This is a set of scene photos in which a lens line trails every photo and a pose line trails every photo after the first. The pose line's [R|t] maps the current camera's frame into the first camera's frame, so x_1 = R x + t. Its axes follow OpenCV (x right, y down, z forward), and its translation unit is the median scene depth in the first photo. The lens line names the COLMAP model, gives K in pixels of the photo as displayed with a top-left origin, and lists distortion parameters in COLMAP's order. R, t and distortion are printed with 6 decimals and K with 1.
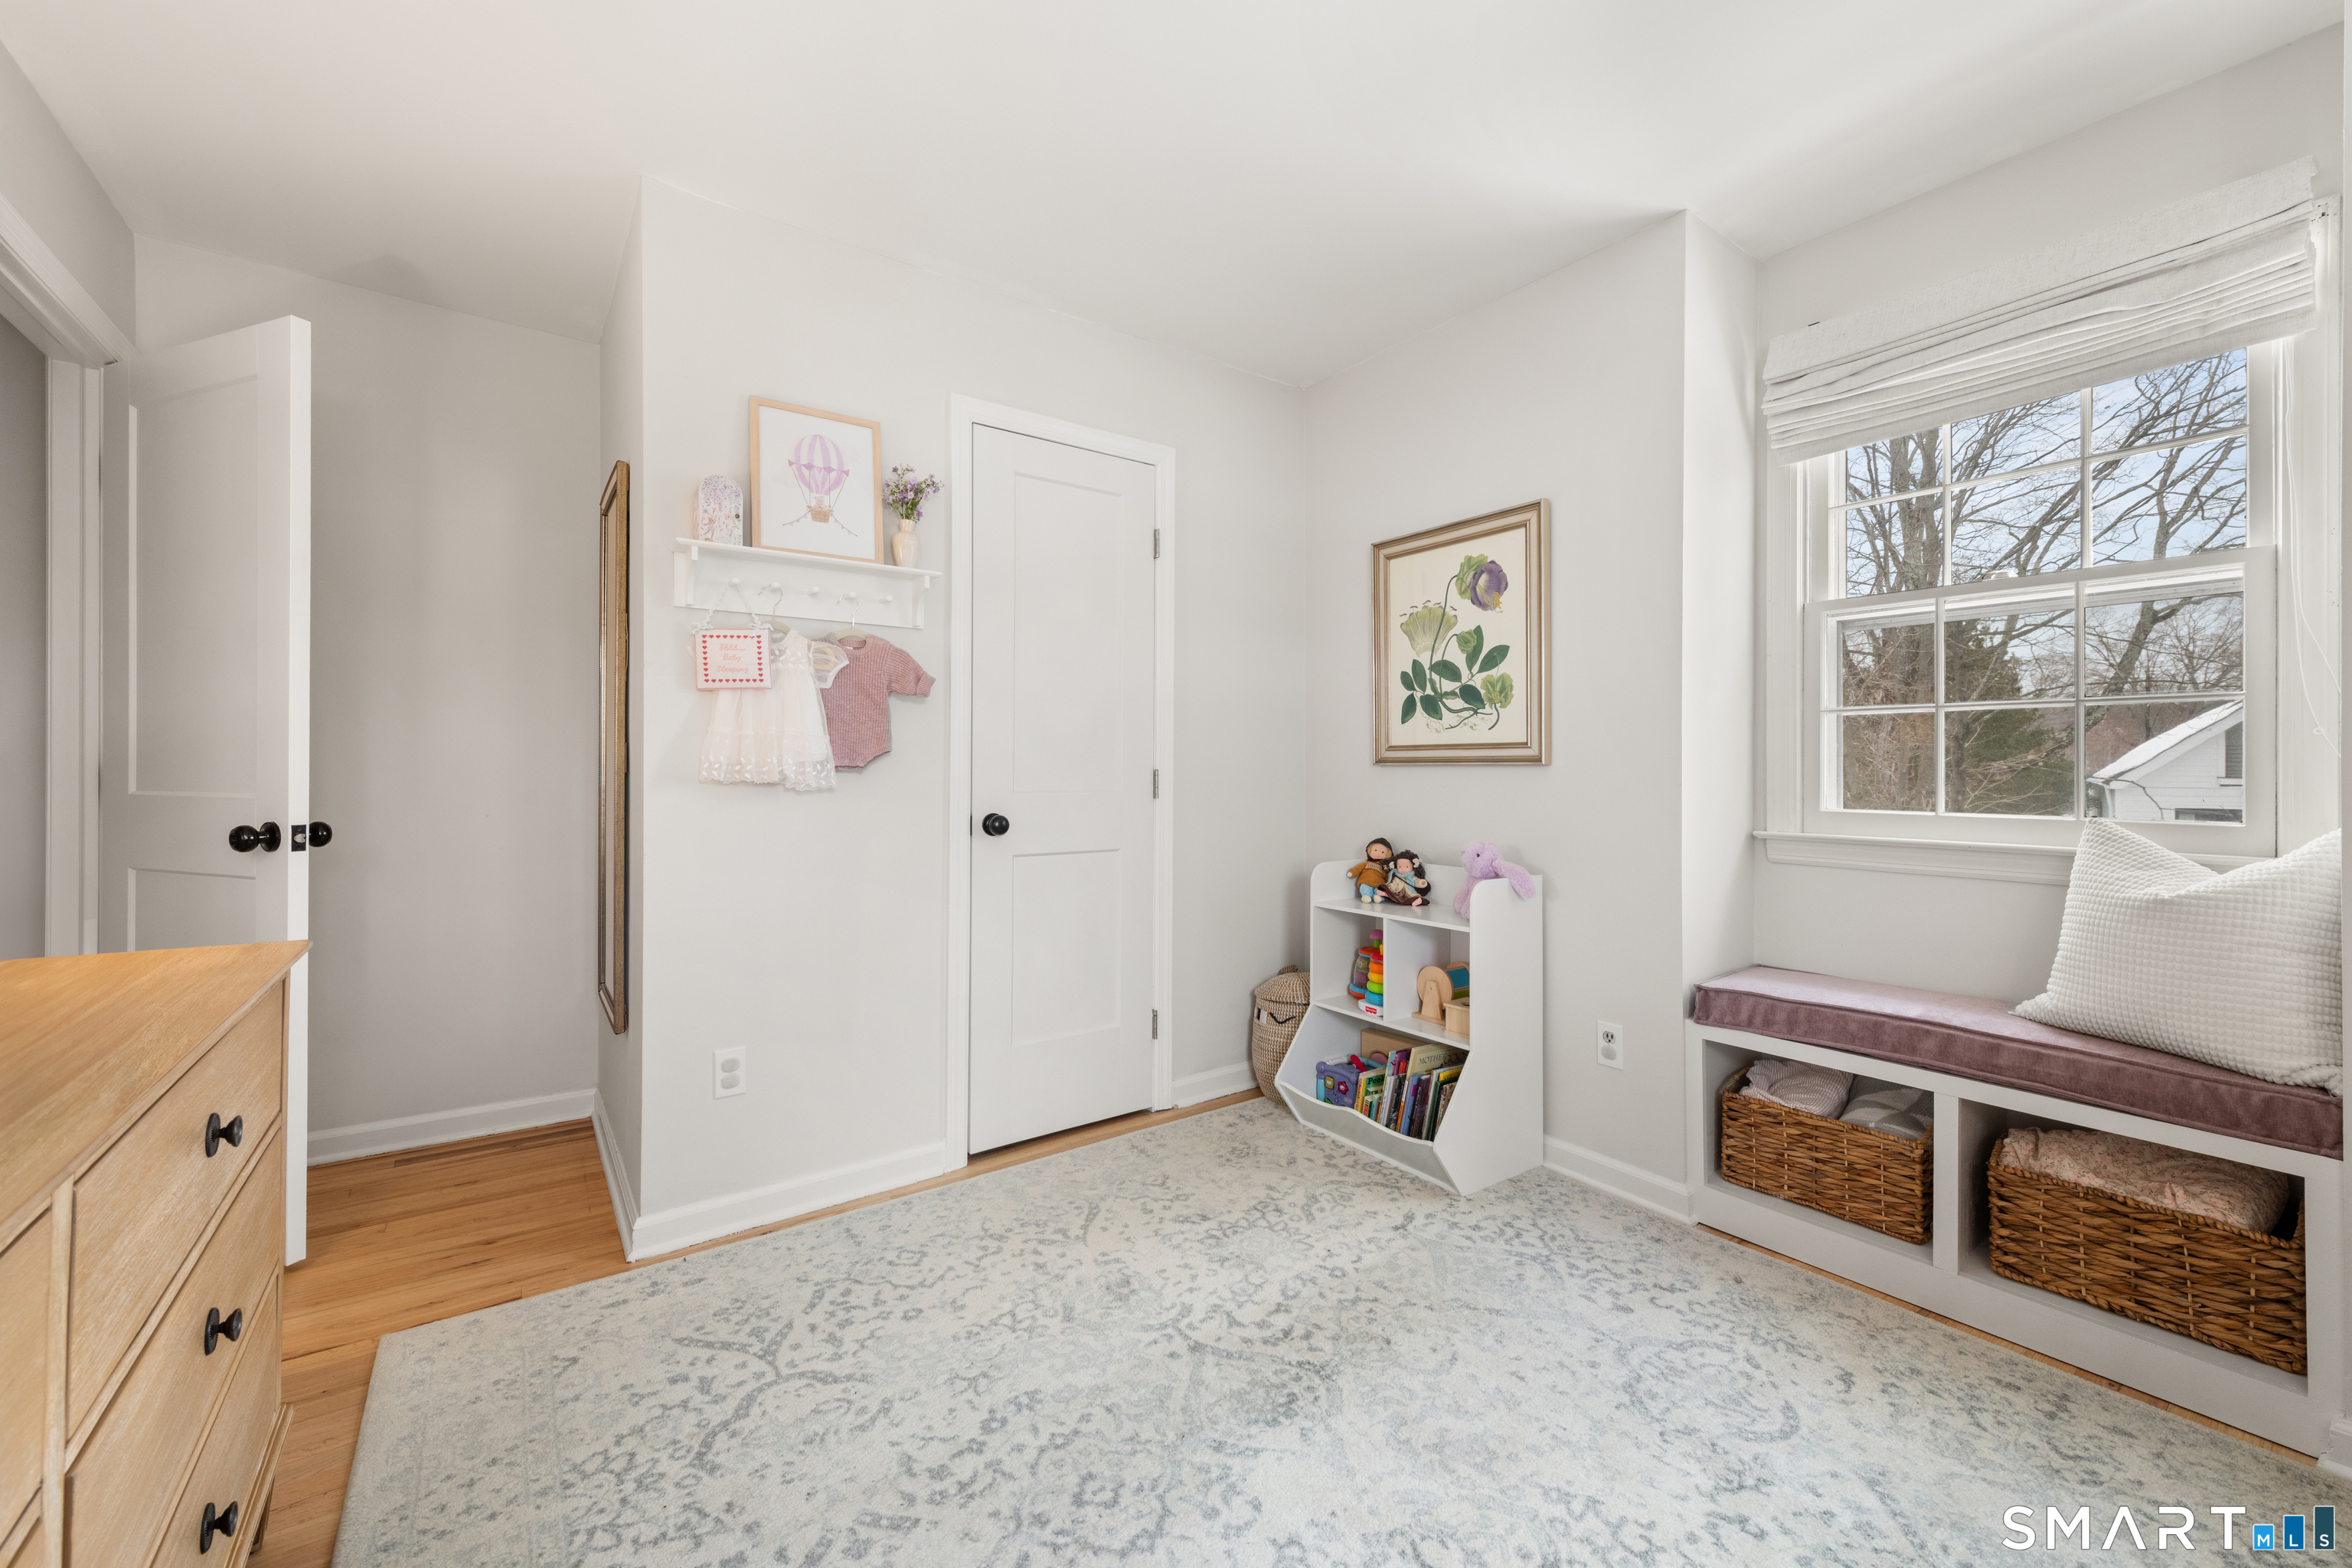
lens RADIAL K [[936.4, 0, 1189.1], [0, 936.4, 766.2], [0, 0, 1]] dist [0.011089, -0.000114]
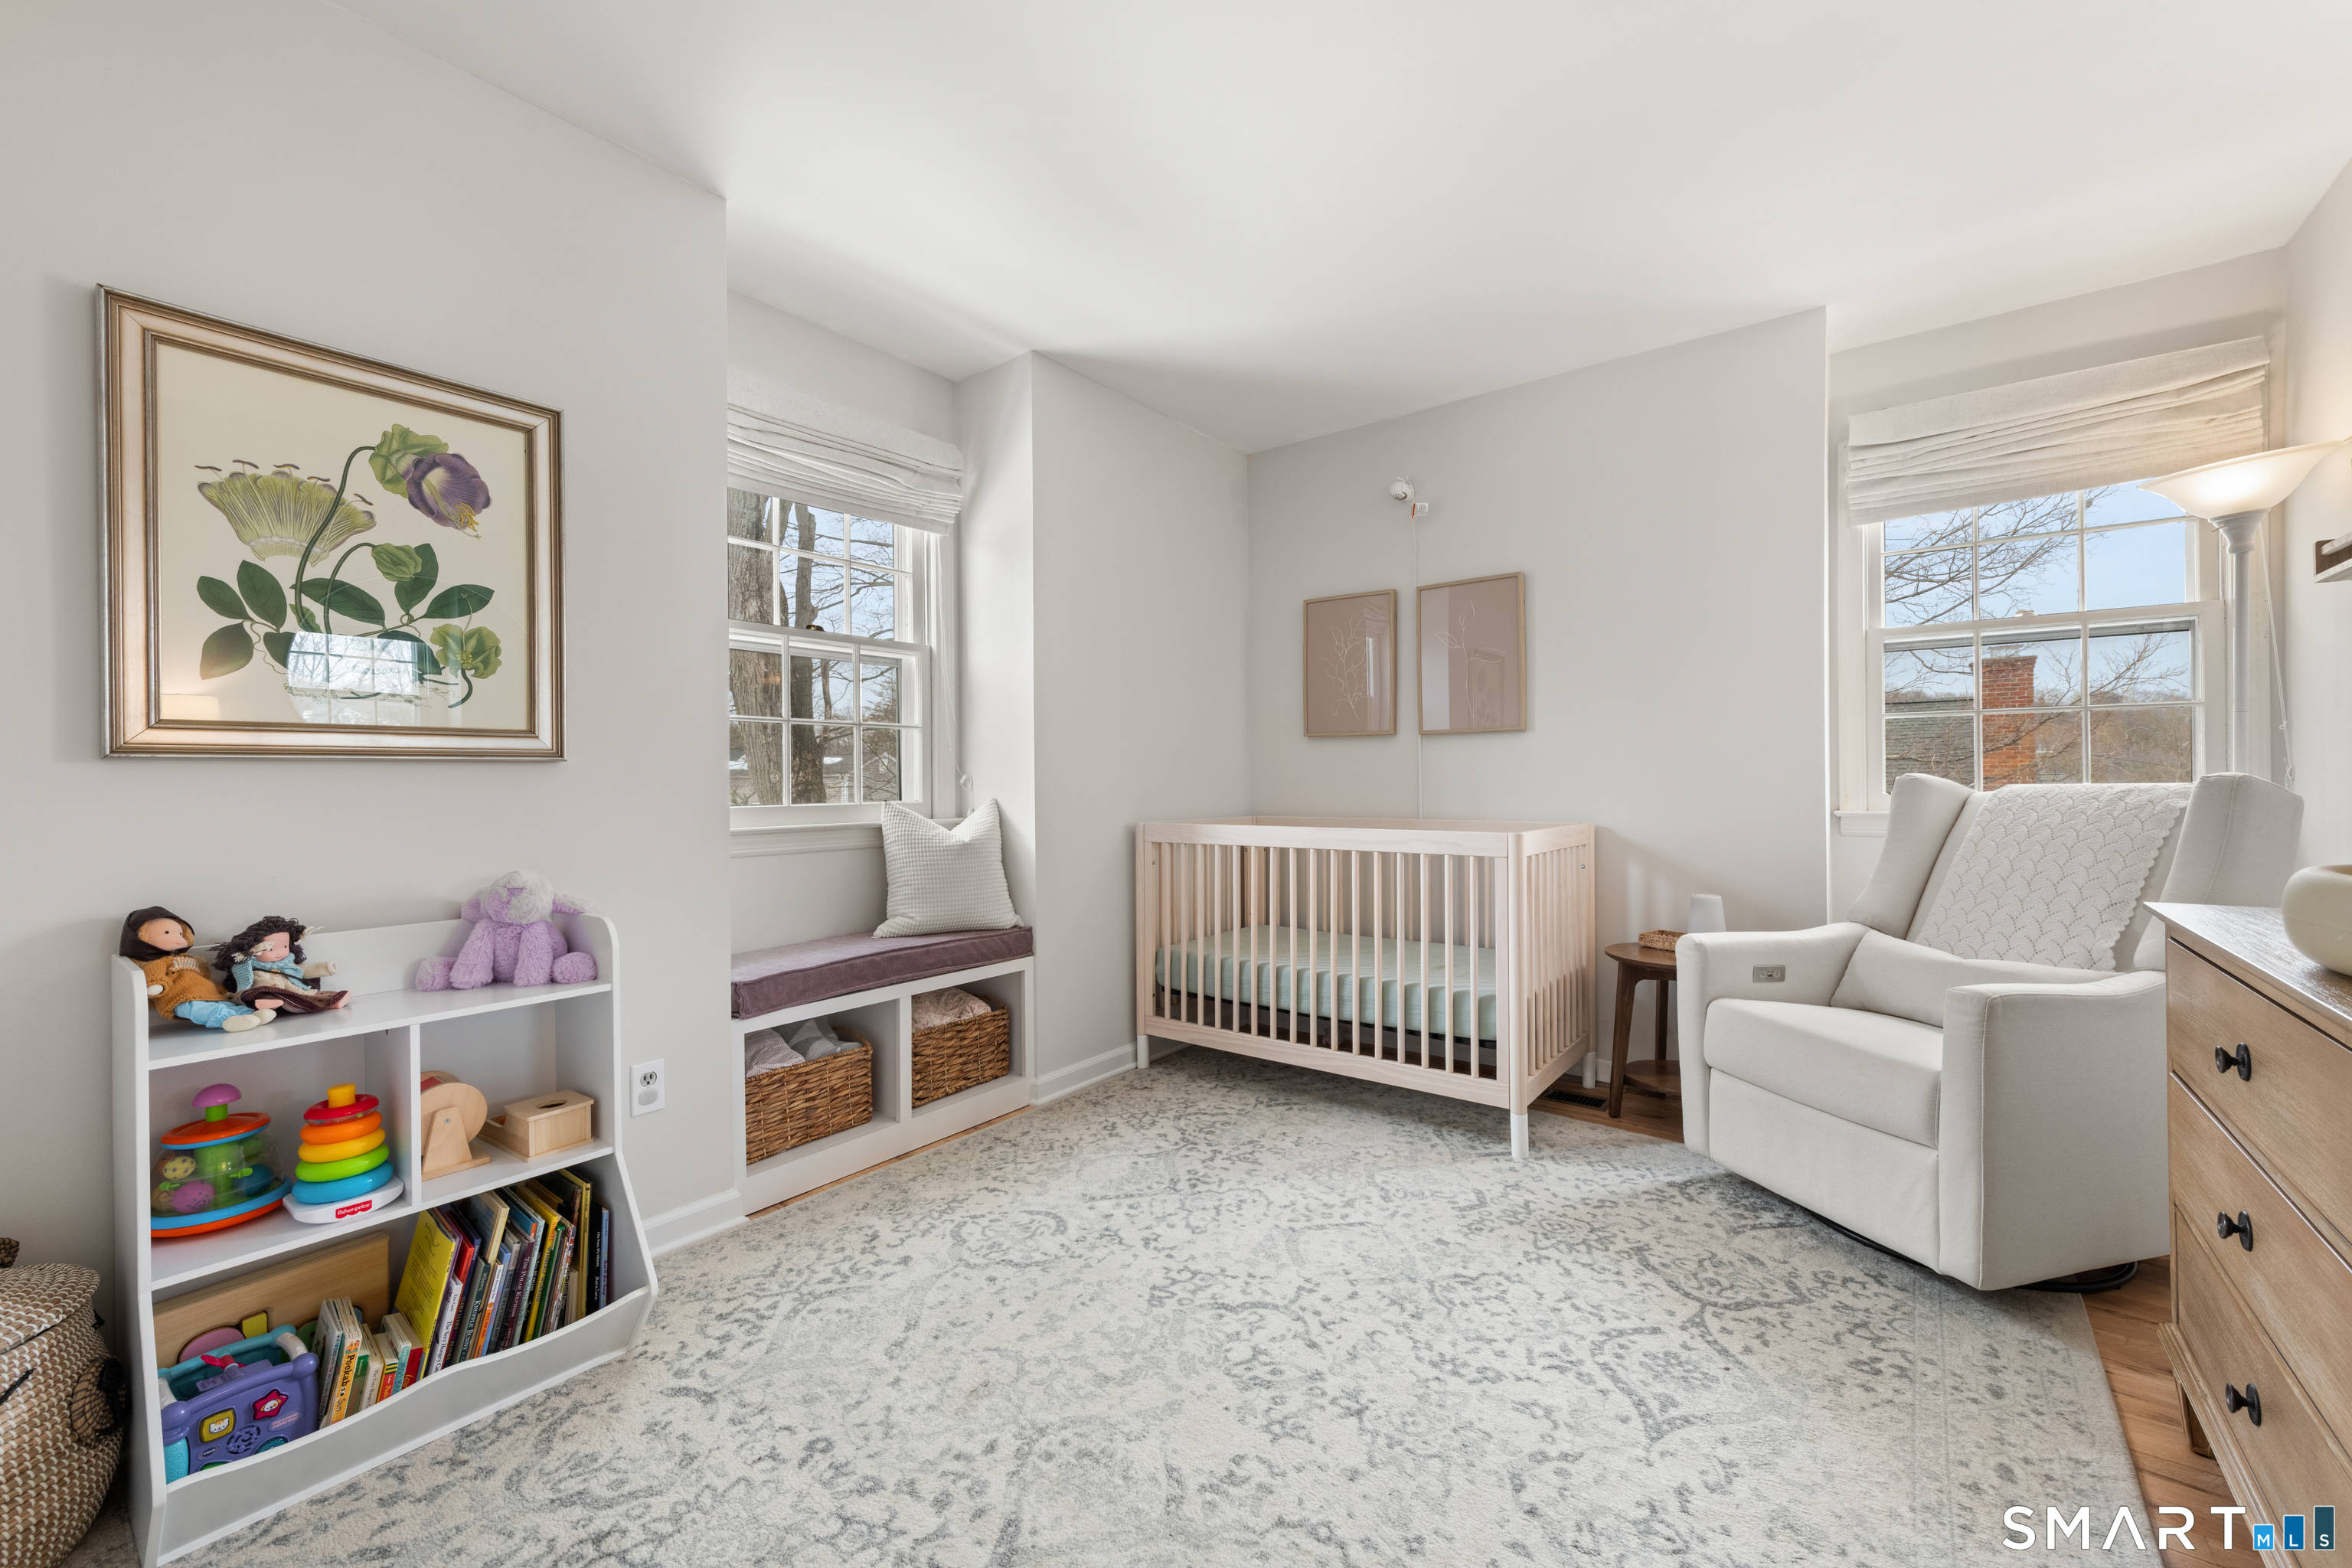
lens RADIAL K [[936.4, 0, 1188.0], [0, 936.4, 782.9], [0, 0, 1]] dist [0.011089, -0.000114]
pose [[-0.289935, -0.002099, 0.957044, -0.499085], [0.008079, 0.999957, 0.004641, 0.016541], [-0.957012, 0.009078, -0.289905, 0.740880]]
